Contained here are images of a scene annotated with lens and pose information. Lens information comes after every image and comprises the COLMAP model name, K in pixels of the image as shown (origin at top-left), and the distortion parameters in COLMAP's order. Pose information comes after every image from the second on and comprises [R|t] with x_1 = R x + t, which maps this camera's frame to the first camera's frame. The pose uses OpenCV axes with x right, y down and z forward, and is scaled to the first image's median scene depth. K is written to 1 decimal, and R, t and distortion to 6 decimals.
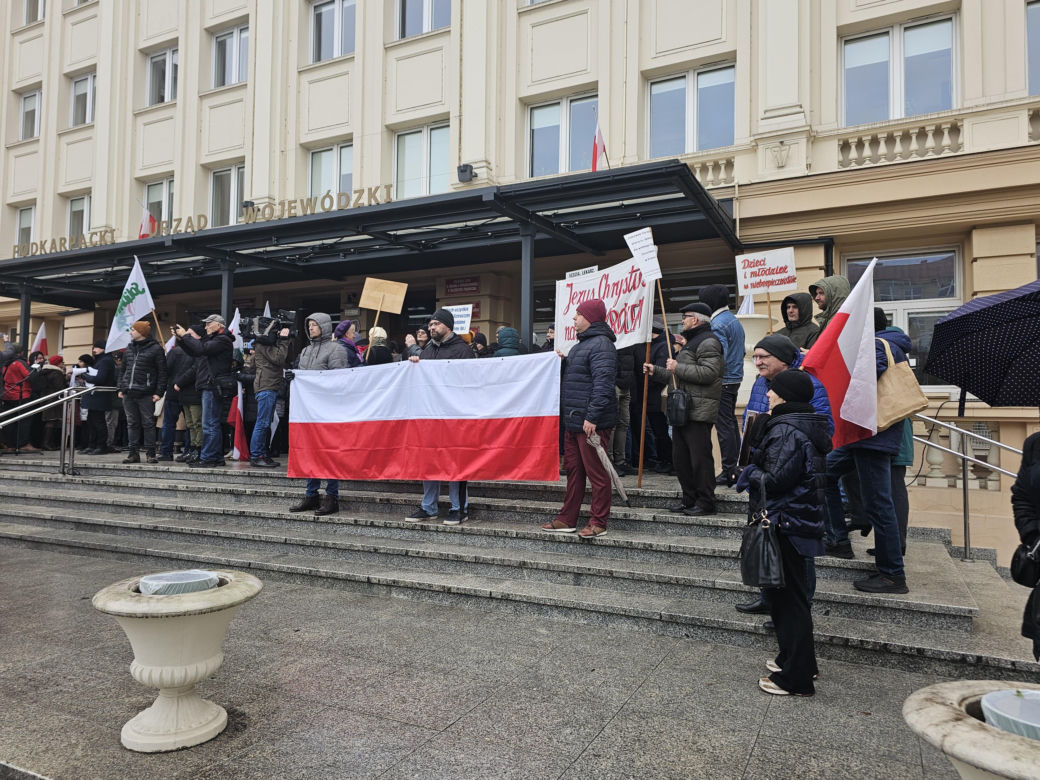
lens RADIAL K [[719.5, 0, 517.0], [0, 719.5, 387.3], [0, 0, 1]] dist [0.066232, -0.066875]
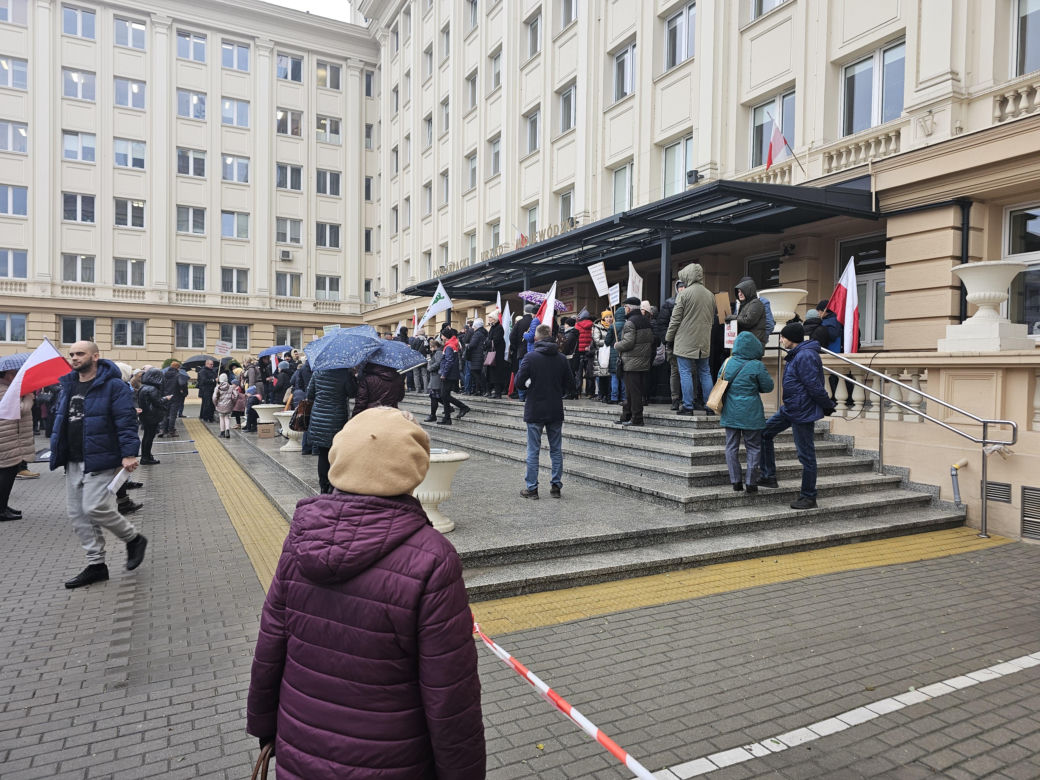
lens RADIAL K [[690.6, 0, 516.7], [0, 690.6, 388.0], [0, 0, 1]] dist [0.048744, -0.035195]
pose [[0.801980, 0.009178, -0.597281, 0.493554], [0.028569, 0.998148, 0.053698, -0.001020], [0.596667, -0.060128, 0.800233, -0.218706]]
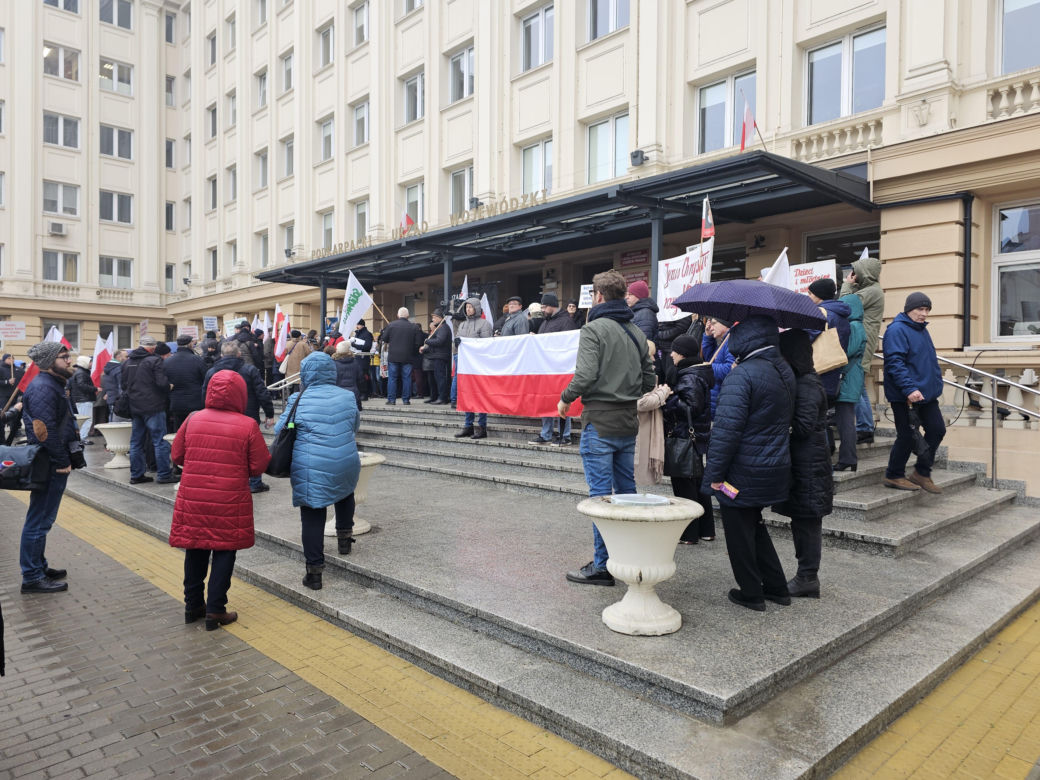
lens RADIAL K [[722.5, 0, 529.7], [0, 722.5, 386.9], [0, 0, 1]] dist [0.047342, -0.037816]
pose [[0.938862, -0.003321, -0.344277, 0.193976], [0.023491, 0.998241, 0.054430, -0.001840], [0.343491, -0.059190, 0.937289, -0.184605]]
